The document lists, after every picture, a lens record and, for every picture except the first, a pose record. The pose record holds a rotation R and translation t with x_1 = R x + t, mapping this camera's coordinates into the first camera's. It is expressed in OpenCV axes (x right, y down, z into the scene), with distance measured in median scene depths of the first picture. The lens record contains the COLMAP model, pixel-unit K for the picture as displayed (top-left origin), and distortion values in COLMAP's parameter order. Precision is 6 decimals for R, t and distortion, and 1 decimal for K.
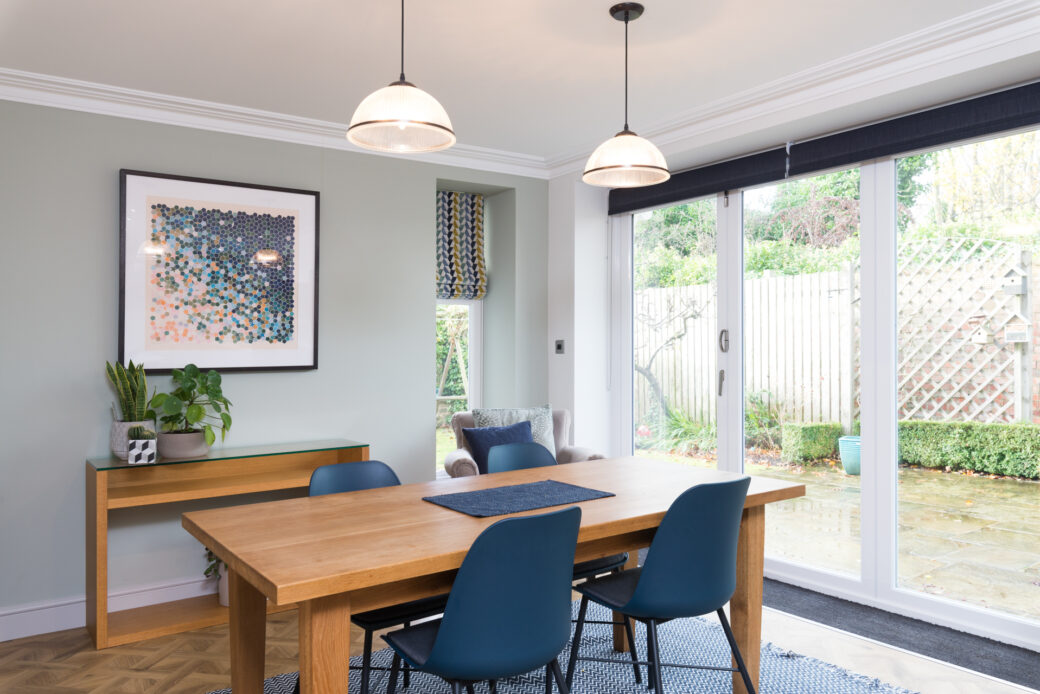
lens RADIAL K [[794.3, 0, 520.0], [0, 794.3, 347.0], [0, 0, 1]] dist [-0.004169, 0.000244]
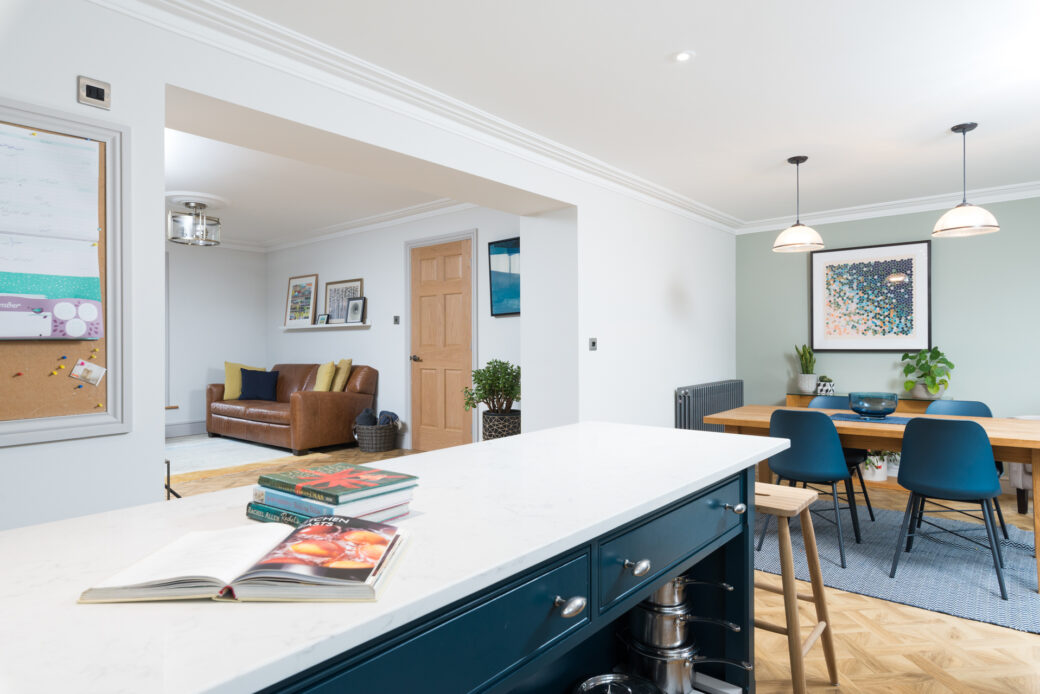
lens RADIAL K [[589.1, 0, 520.0], [0, 589.1, 347.0], [0, 0, 1]] dist [-0.000669, -0.000574]
pose [[0.236742, 0.018522, -0.971396, 0.744730], [0.014376, 0.999642, 0.022565, -0.020705], [0.971466, -0.019307, 0.236391, -0.086514]]
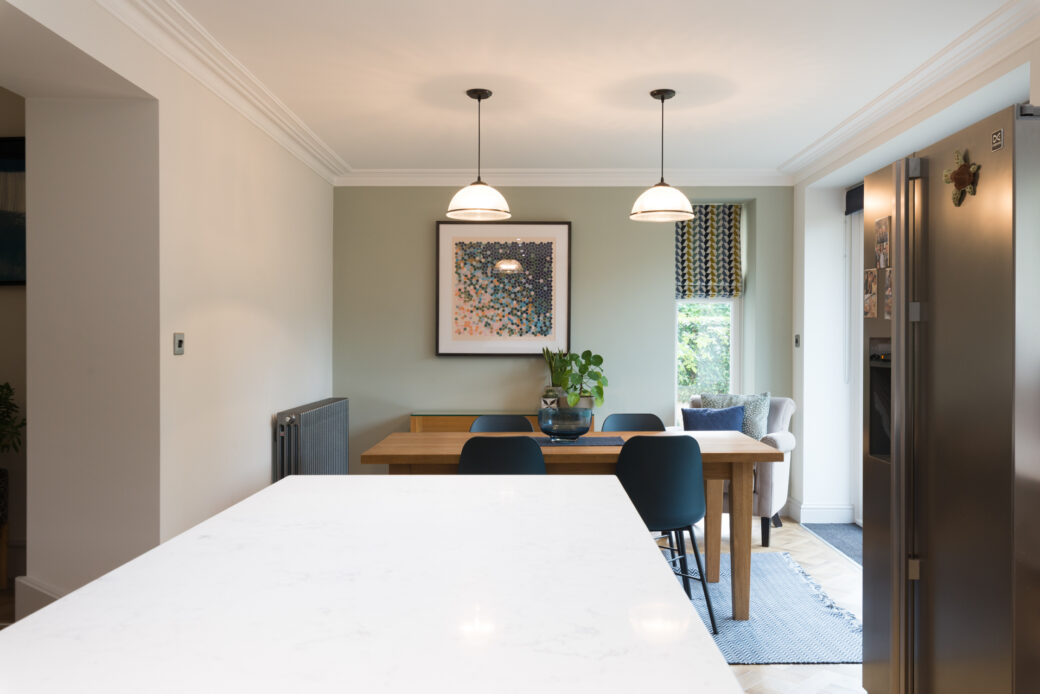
lens RADIAL K [[866.9, 0, 520.0], [0, 866.9, 347.0], [0, 0, 1]] dist [0.005156, -0.002257]
pose [[0.802630, 0.018402, -0.596193, 0.573765], [-0.007303, 0.999752, 0.021026, -0.018212], [0.596432, -0.012522, 0.802566, -0.221108]]
